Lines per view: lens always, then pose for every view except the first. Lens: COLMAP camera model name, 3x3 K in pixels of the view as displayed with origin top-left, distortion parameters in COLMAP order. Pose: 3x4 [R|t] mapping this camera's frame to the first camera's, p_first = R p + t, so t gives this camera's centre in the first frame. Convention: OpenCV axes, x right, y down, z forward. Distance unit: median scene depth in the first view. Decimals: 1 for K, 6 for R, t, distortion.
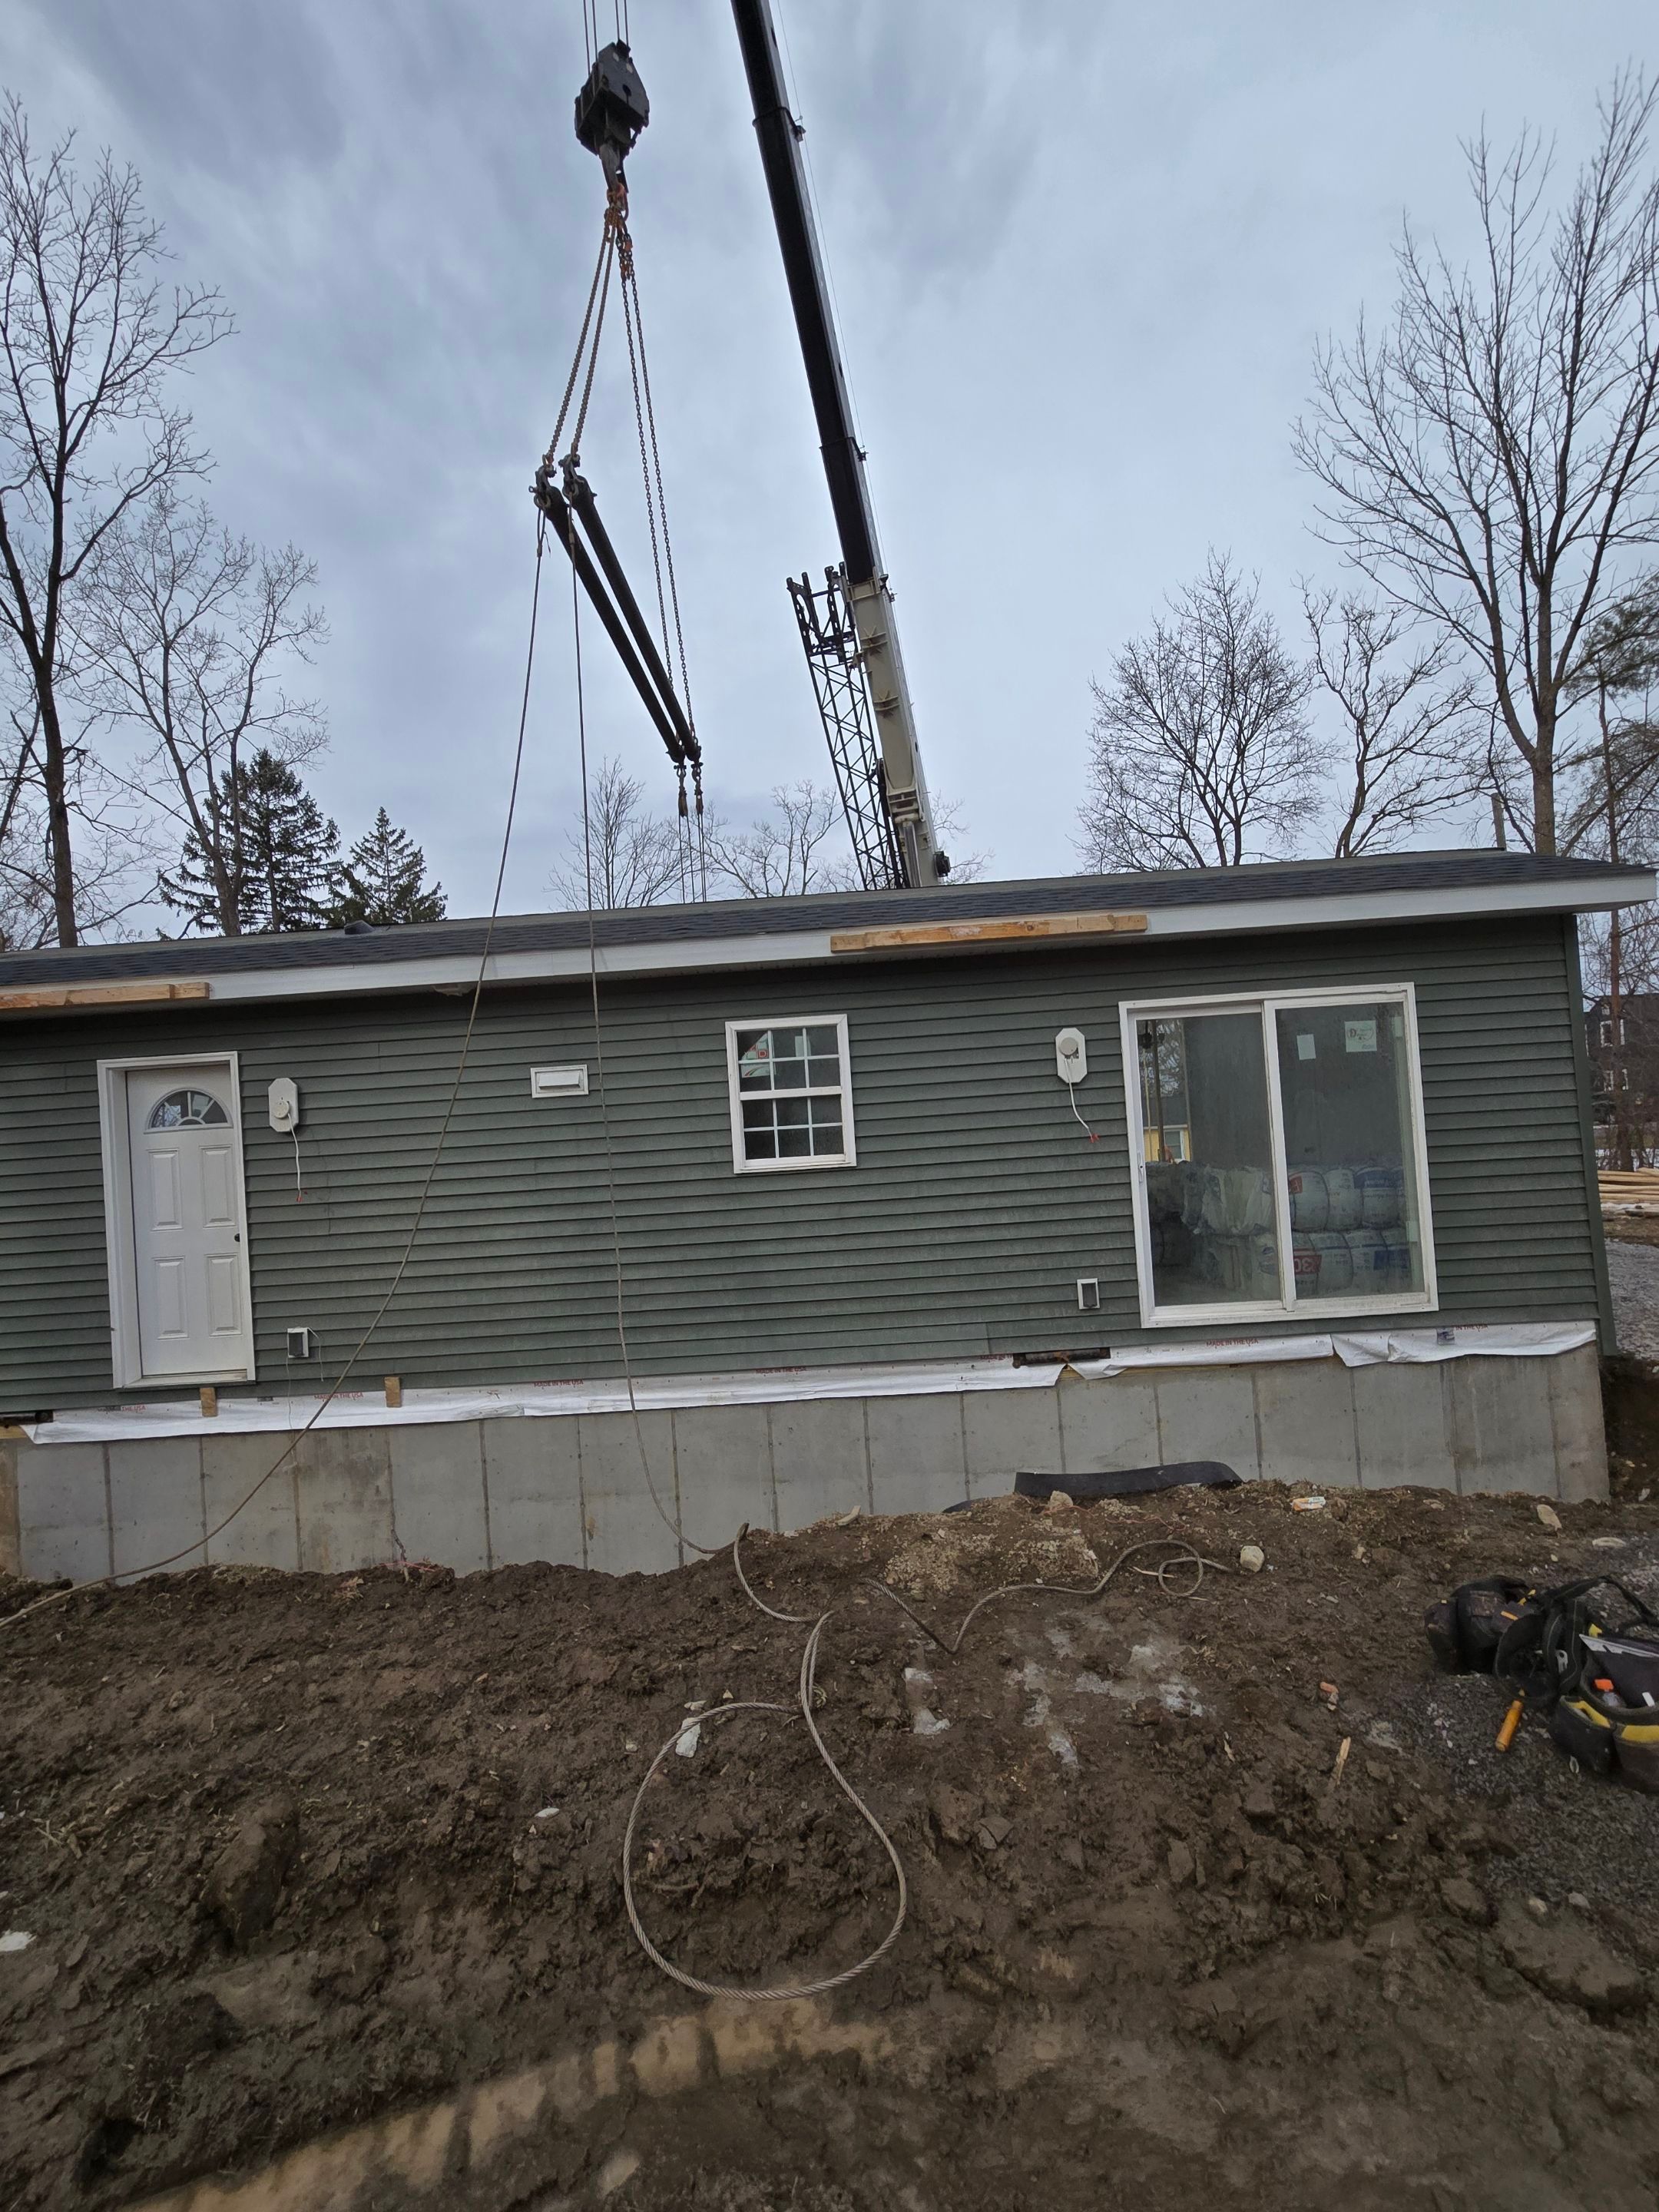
lens RADIAL K [[894.4, 0, 829.6], [0, 894.4, 1111.9], [0, 0, 1]] dist [0.021436, 0.000000]
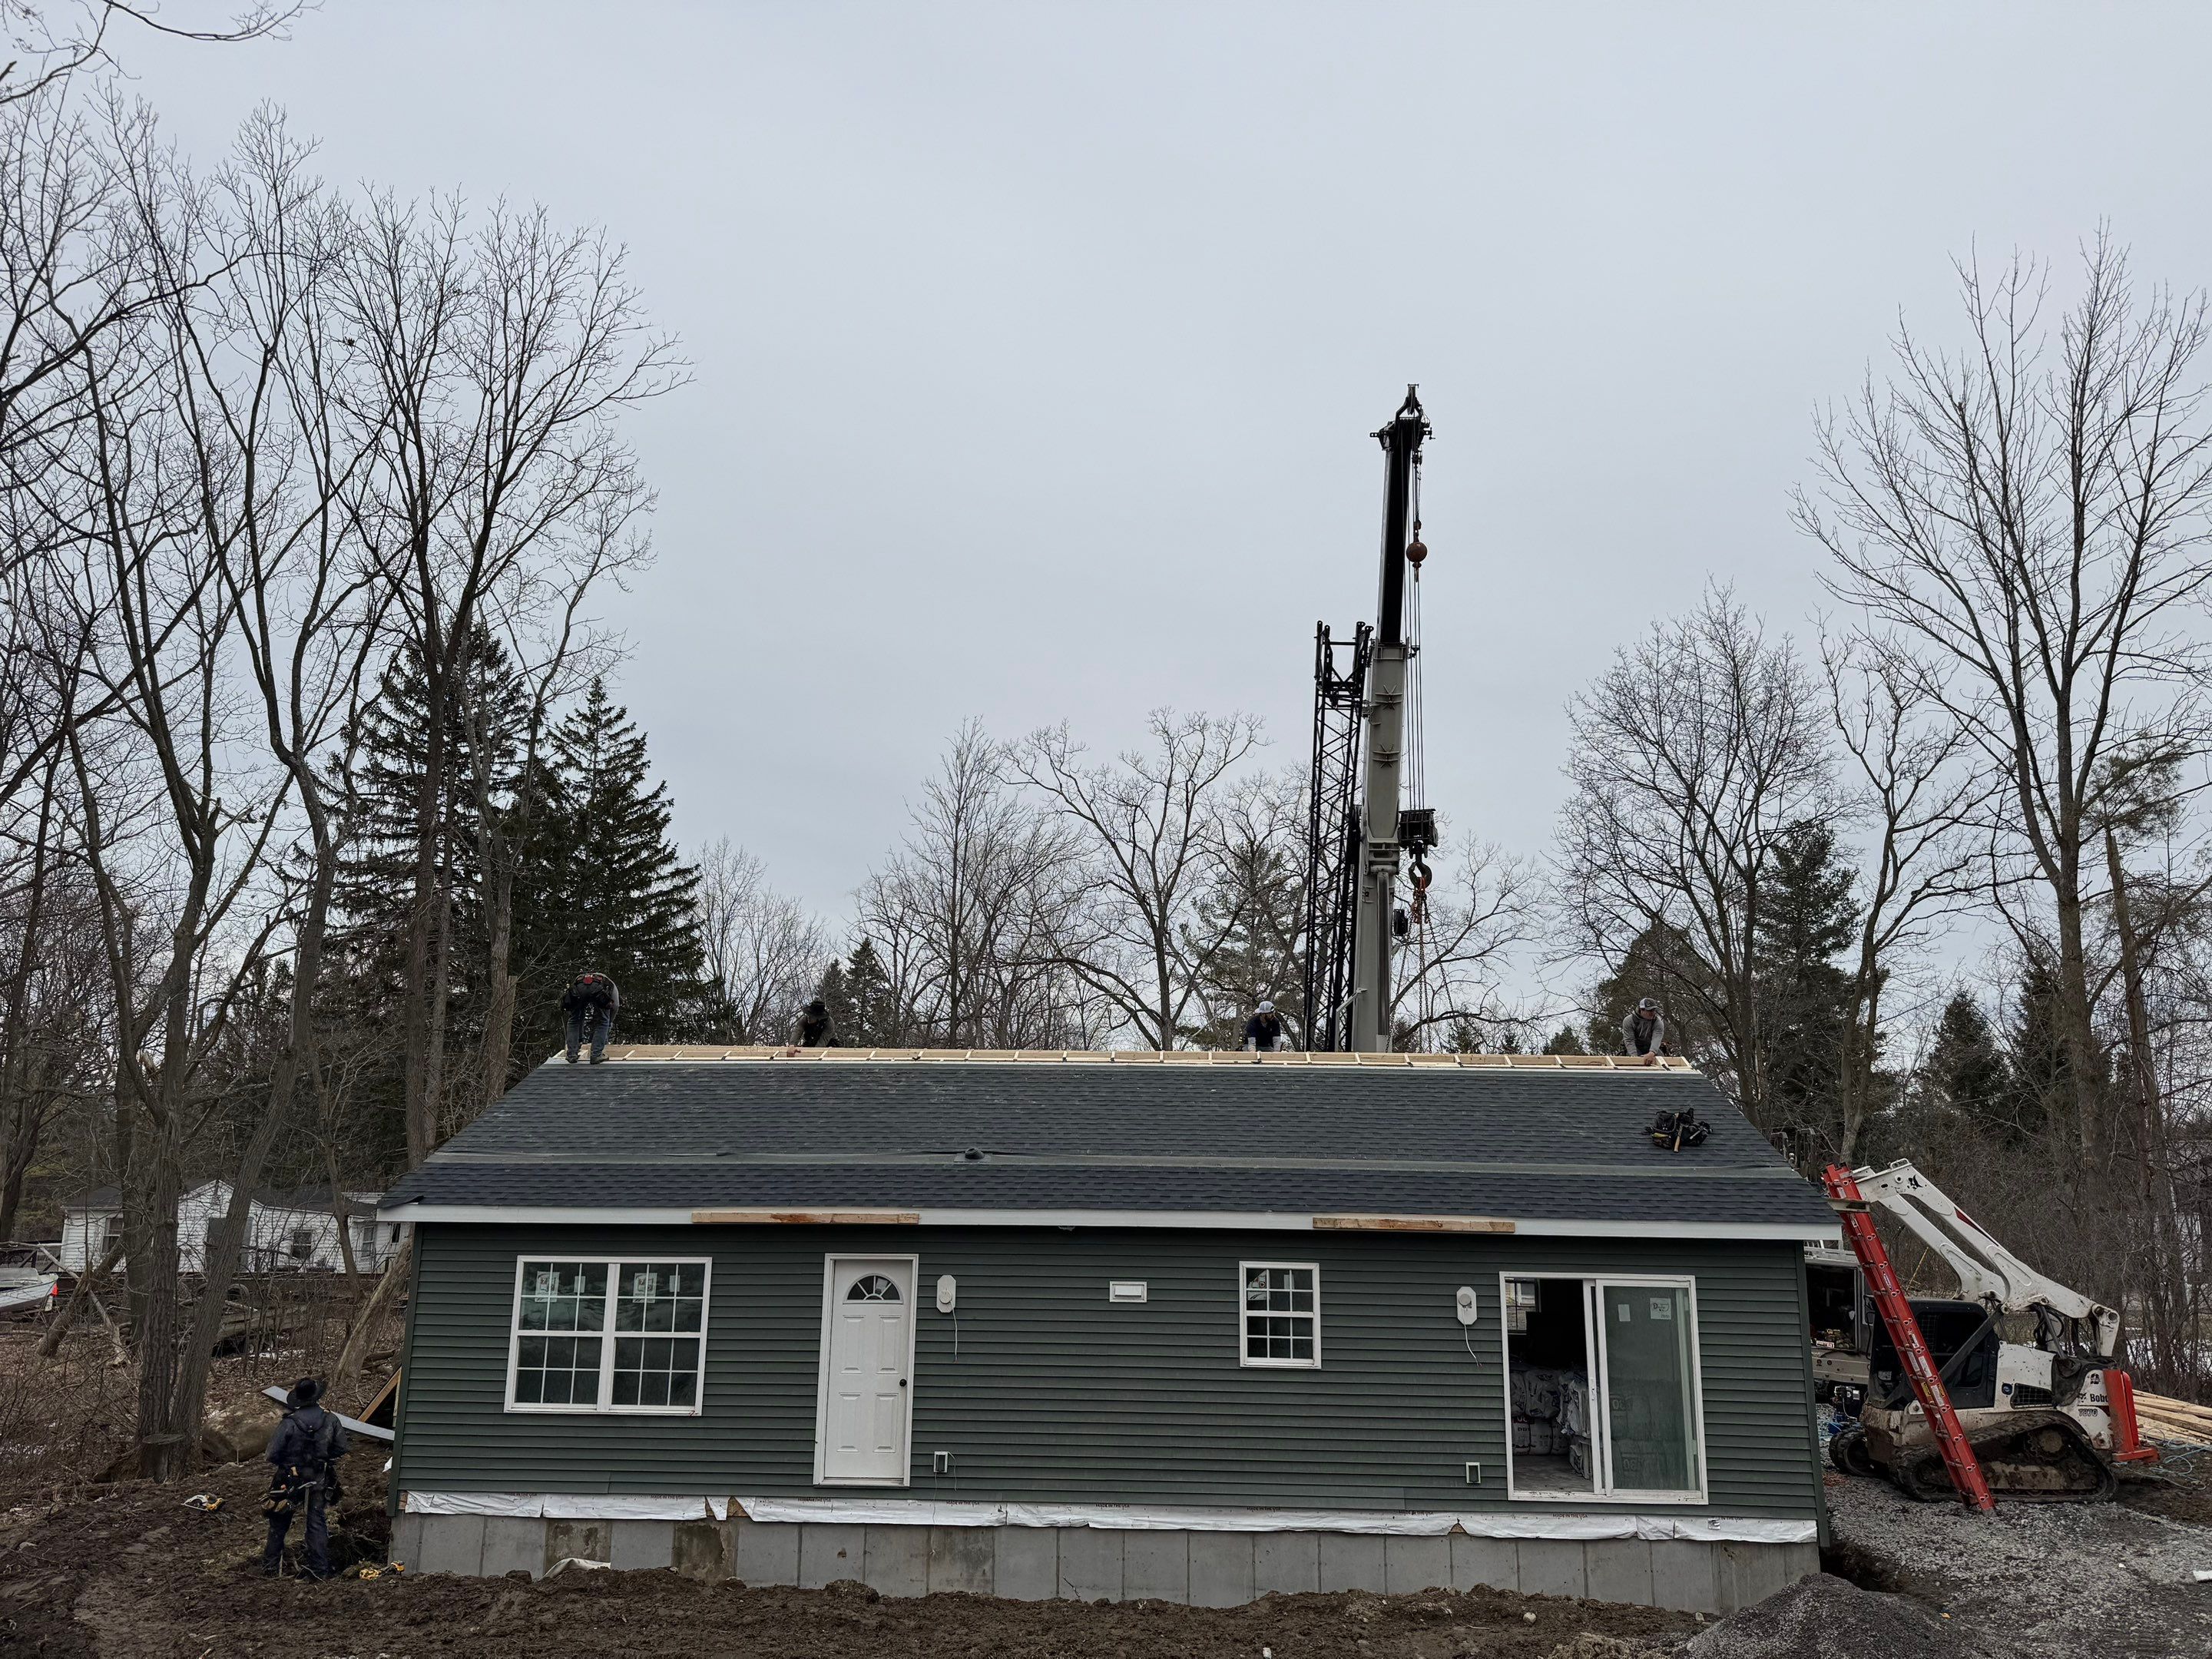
lens RADIAL K [[1526.8, 0, 1114.1], [0, 1526.8, 842.9], [0, 0, 1]] dist [0.128955, -0.184388]
pose [[0.996906, 0.066445, -0.041987, -0.260801], [-0.072423, 0.984095, -0.162207, -0.353913], [0.030542, 0.164746, 0.985863, -1.685648]]
